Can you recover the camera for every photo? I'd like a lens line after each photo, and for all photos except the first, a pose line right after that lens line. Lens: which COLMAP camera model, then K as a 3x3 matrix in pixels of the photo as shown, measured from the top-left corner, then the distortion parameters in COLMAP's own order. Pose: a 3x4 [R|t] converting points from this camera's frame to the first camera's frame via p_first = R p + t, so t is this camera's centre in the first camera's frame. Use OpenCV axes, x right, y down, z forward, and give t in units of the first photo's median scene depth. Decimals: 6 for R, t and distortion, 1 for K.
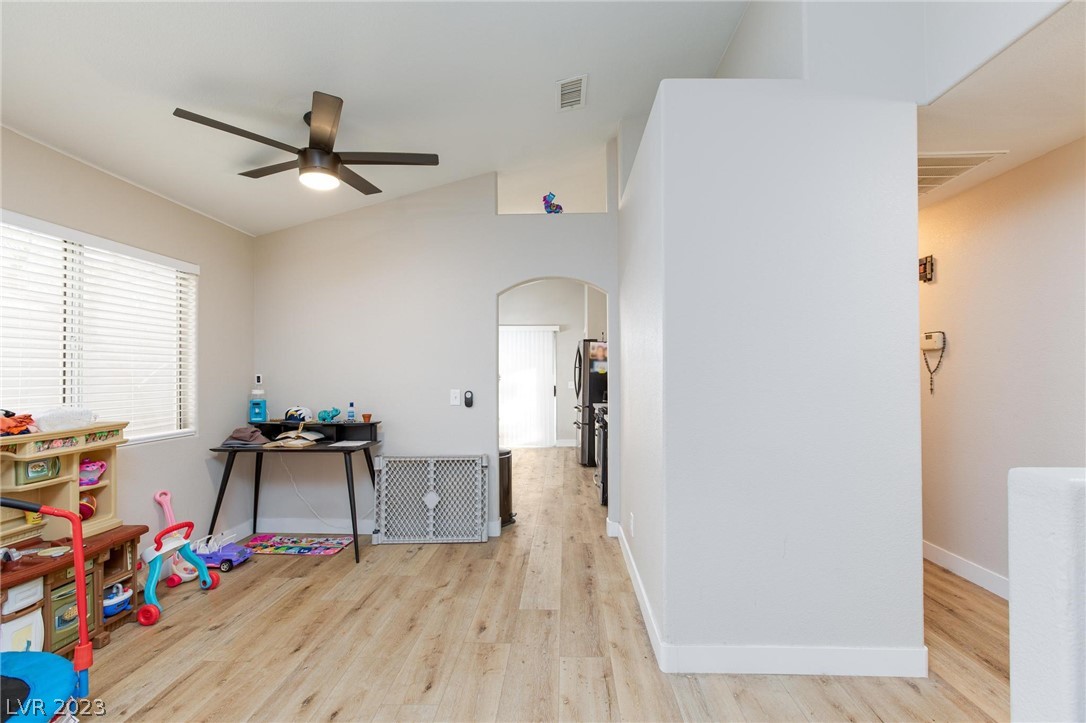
lens RADIAL K [[500.8, 0, 549.6], [0, 500.8, 368.2], [0, 0, 1]] dist [0.000442, -0.000207]
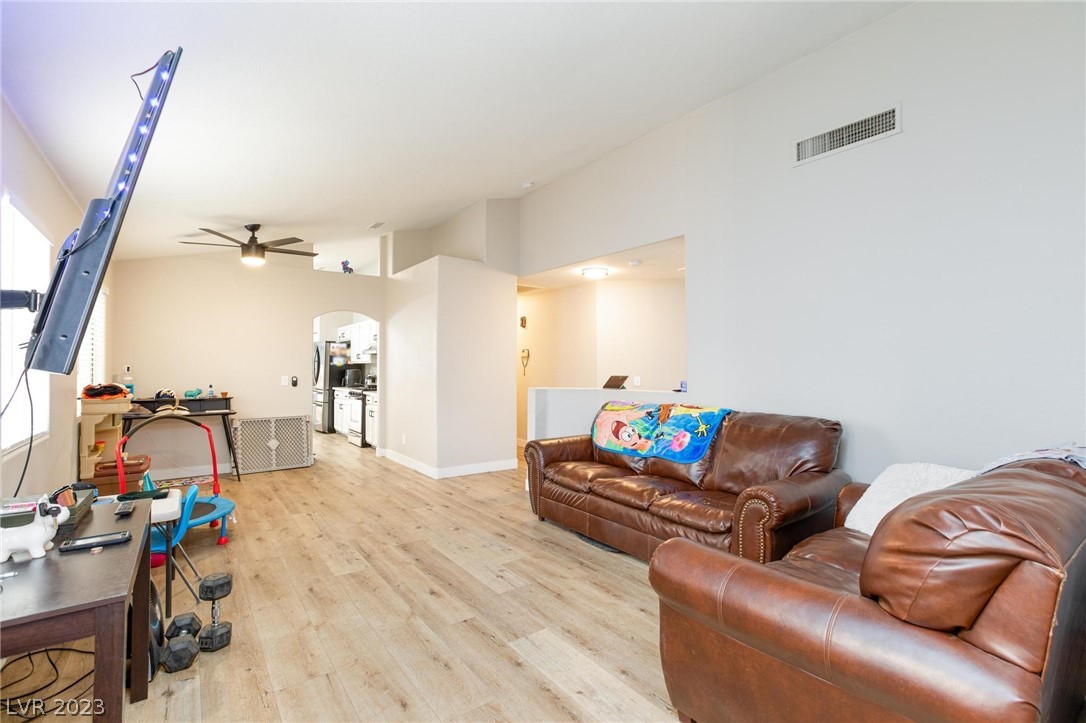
lens RADIAL K [[493.0, 0, 543.0], [0, 493.0, 361.5], [0, 0, 1]] dist [-0.039303, 0.024410]
pose [[0.788931, 0.010820, 0.614386, -0.511079], [-0.012114, 0.999925, -0.002054, -0.010360], [-0.614362, -0.005822, 0.789003, -0.762021]]
